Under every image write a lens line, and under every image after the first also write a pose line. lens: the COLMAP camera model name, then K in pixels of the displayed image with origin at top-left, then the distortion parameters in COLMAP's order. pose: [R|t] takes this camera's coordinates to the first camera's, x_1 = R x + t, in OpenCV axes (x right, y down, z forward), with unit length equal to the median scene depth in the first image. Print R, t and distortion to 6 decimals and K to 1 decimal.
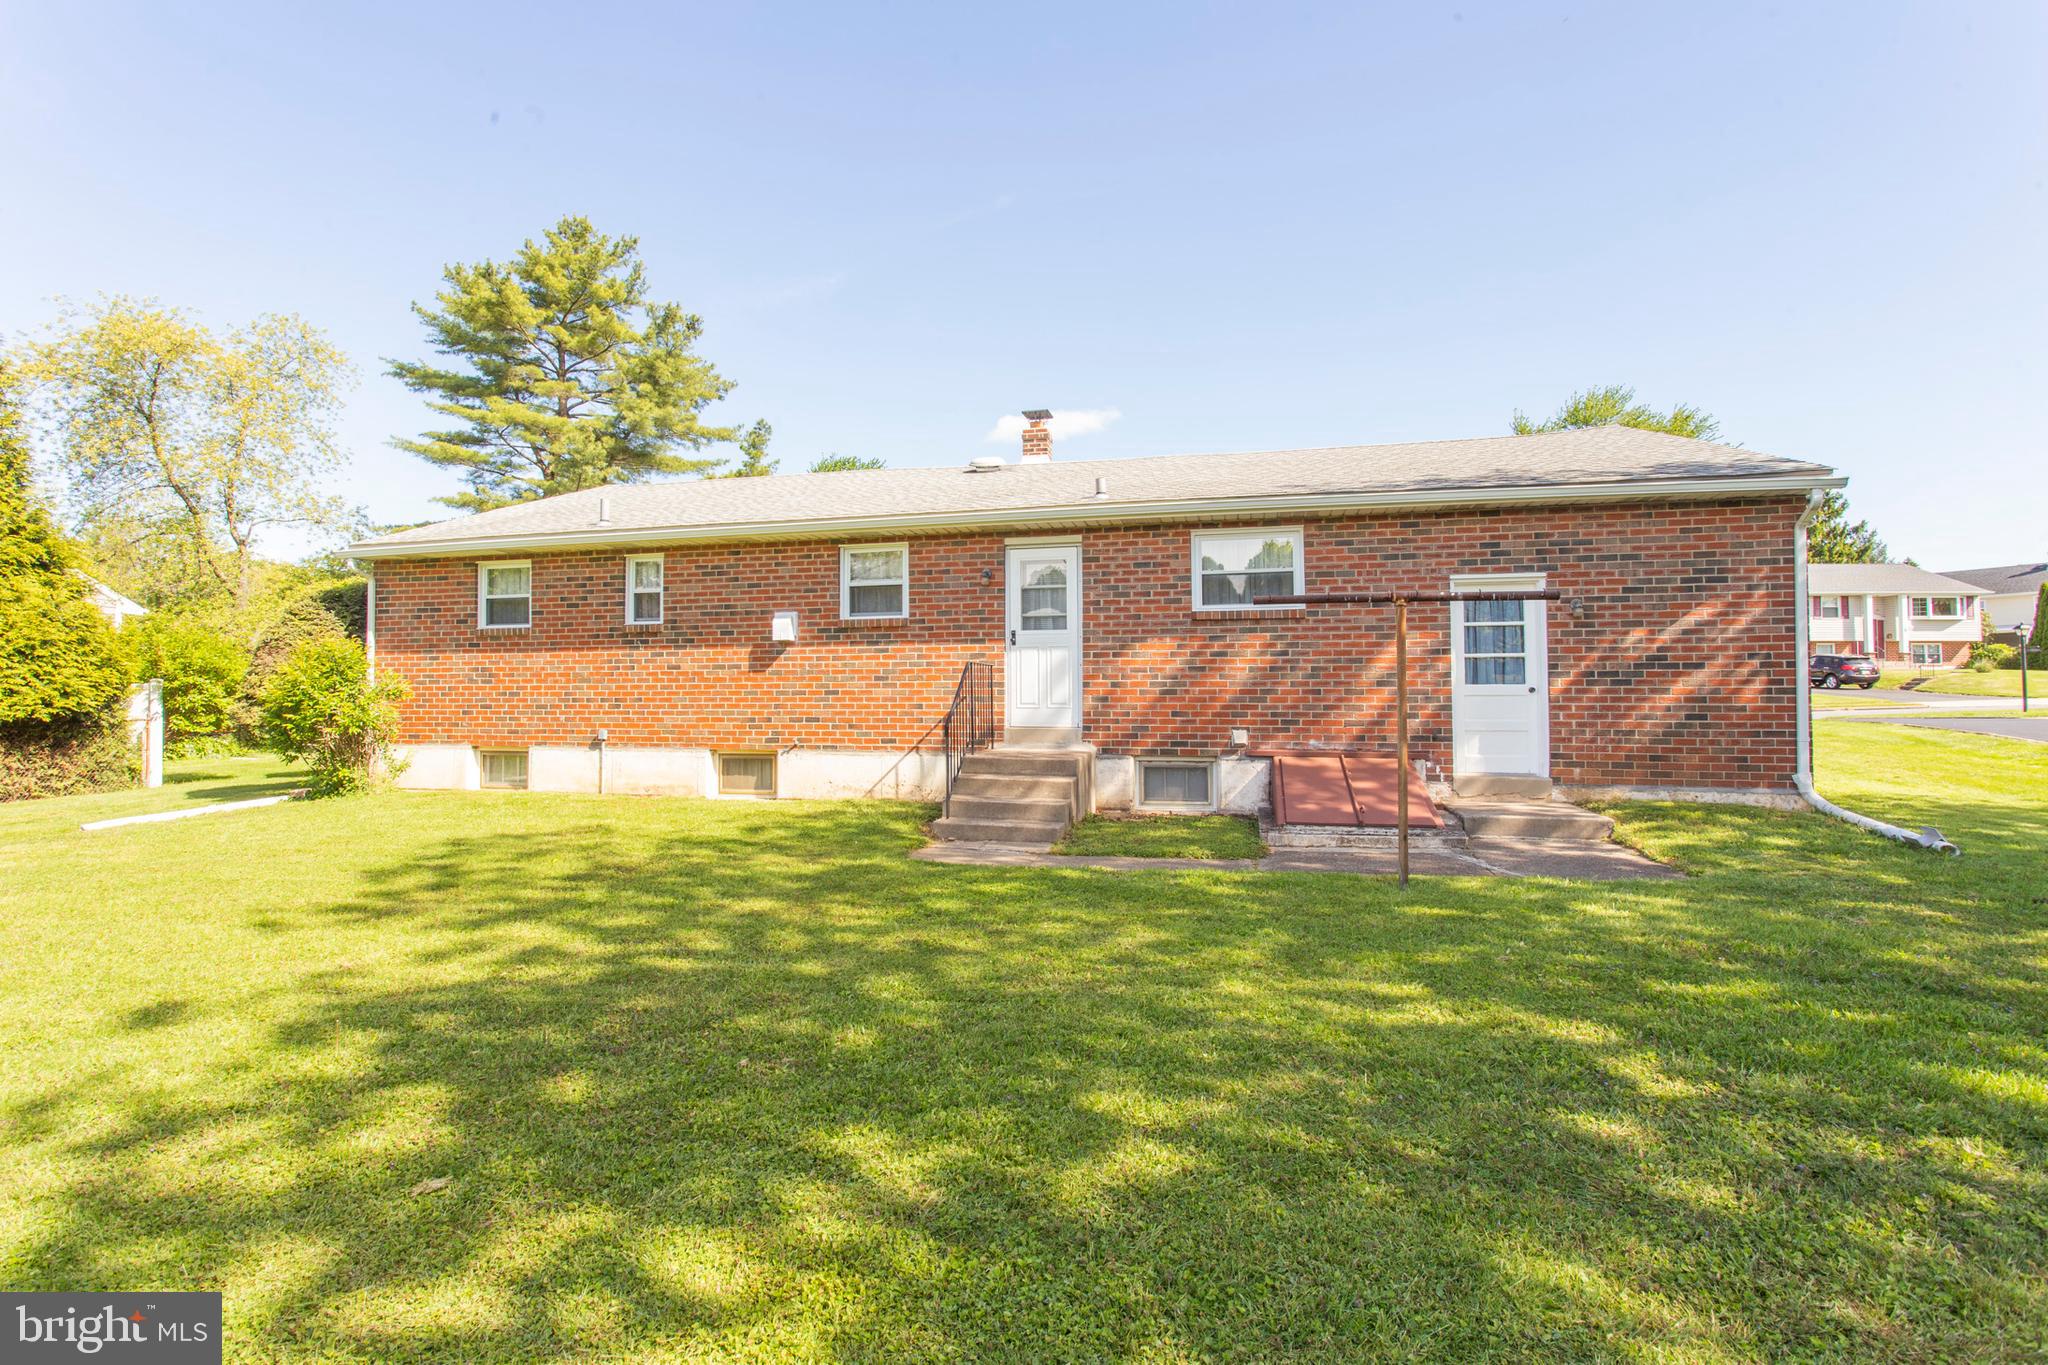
lens RADIAL K [[989.9, 0, 1015.6], [0, 989.9, 691.0], [0, 0, 1]] dist [-0.017852, 0.004277]
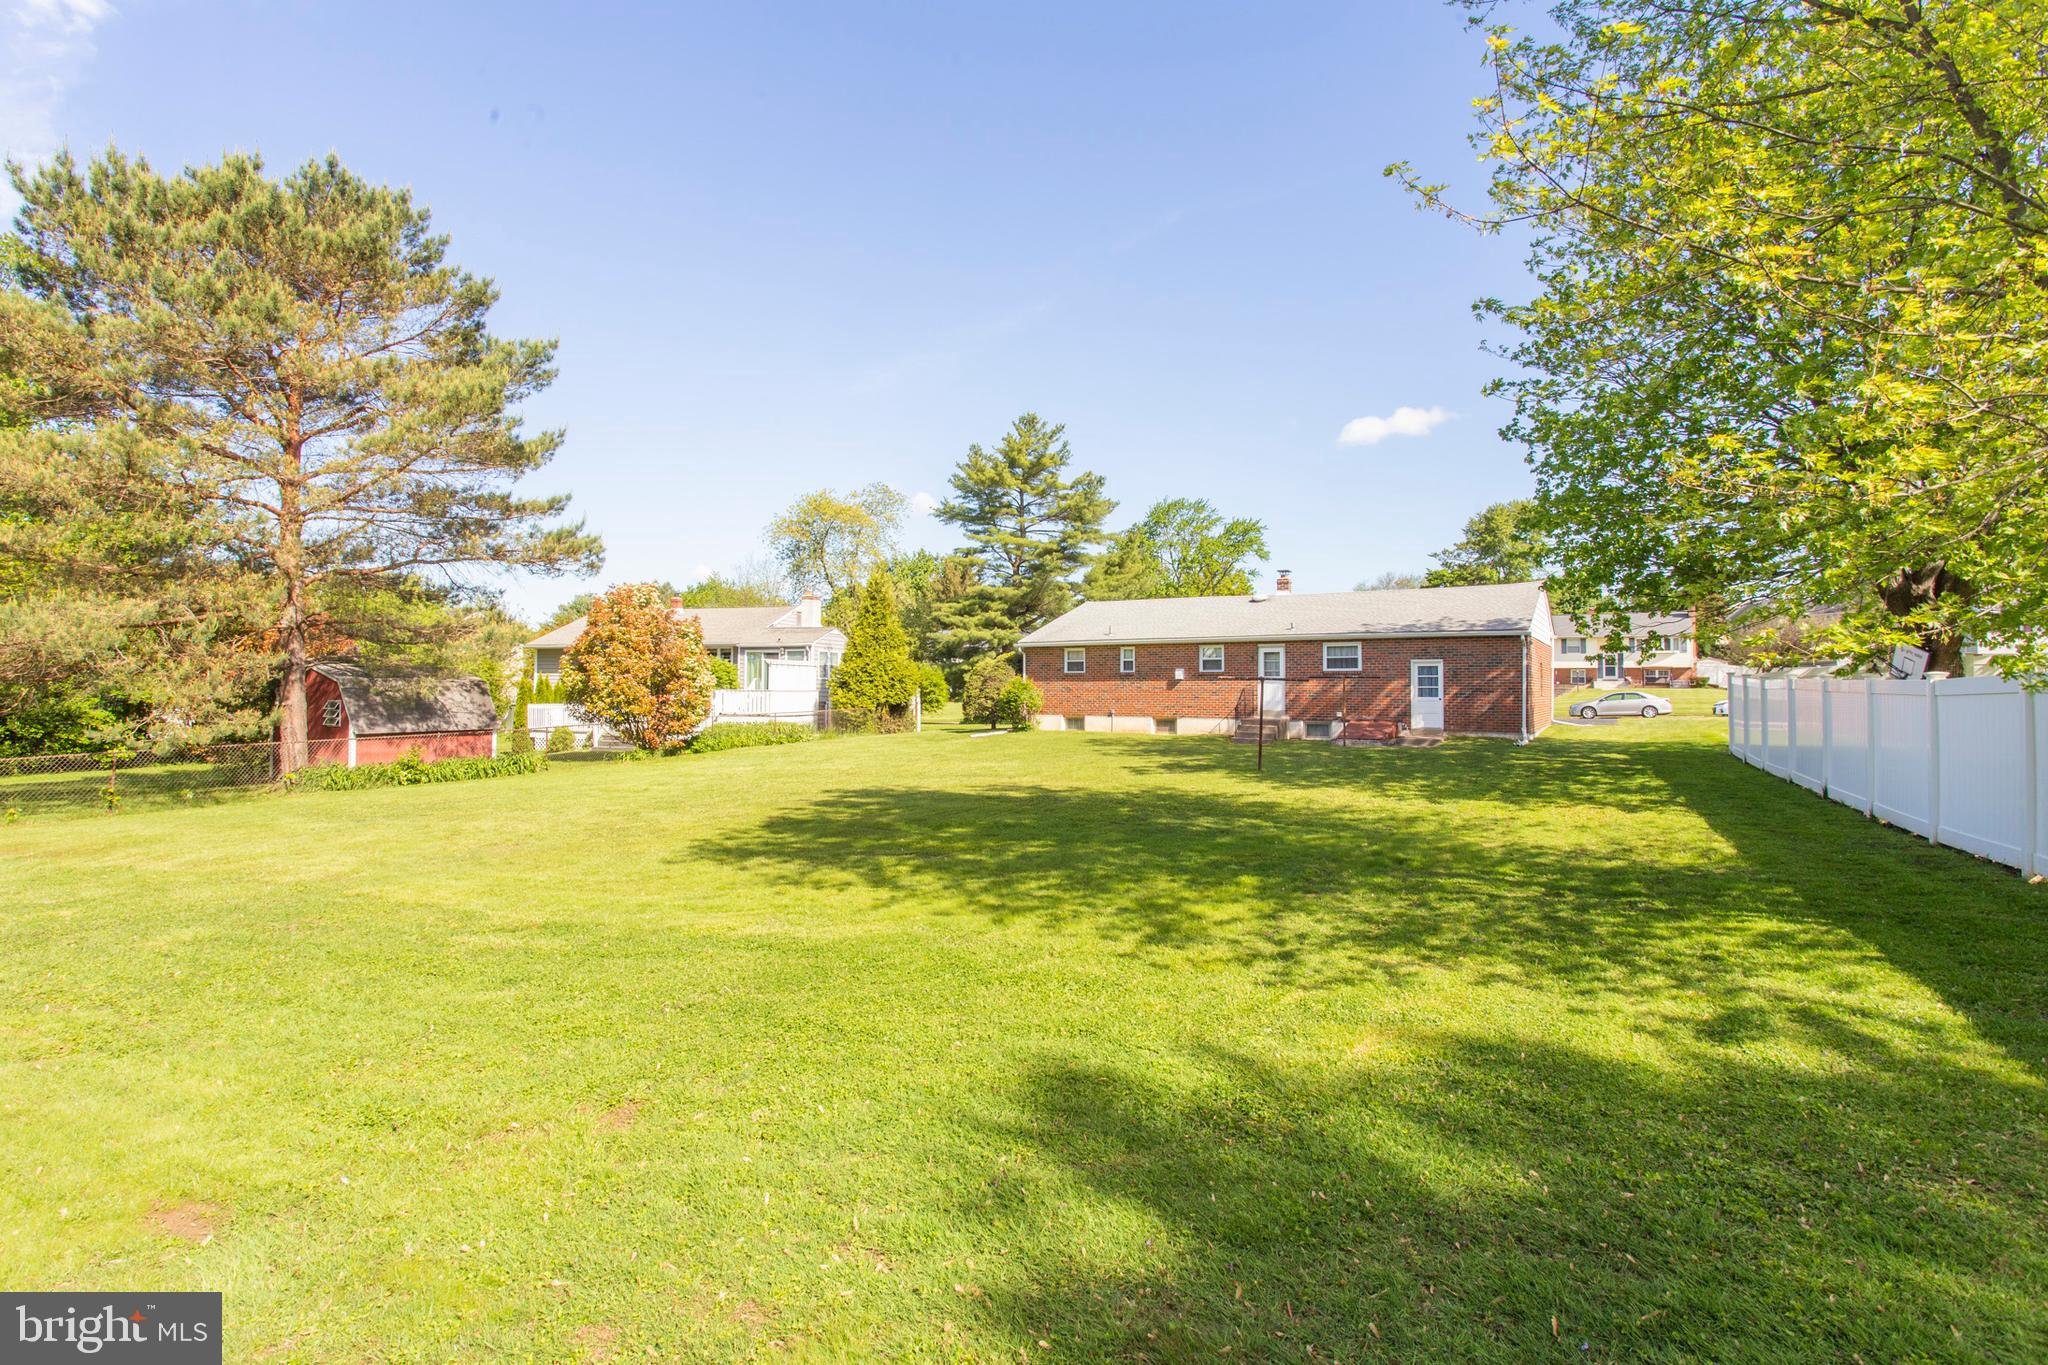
lens RADIAL K [[989.9, 0, 1013.7], [0, 989.9, 688.8], [0, 0, 1]] dist [-0.017852, 0.004277]
pose [[0.948597, 0.004948, -0.316449, 0.216127], [-0.002733, 0.999969, 0.007442, -0.042888], [0.316476, -0.006195, 0.948580, -1.867200]]
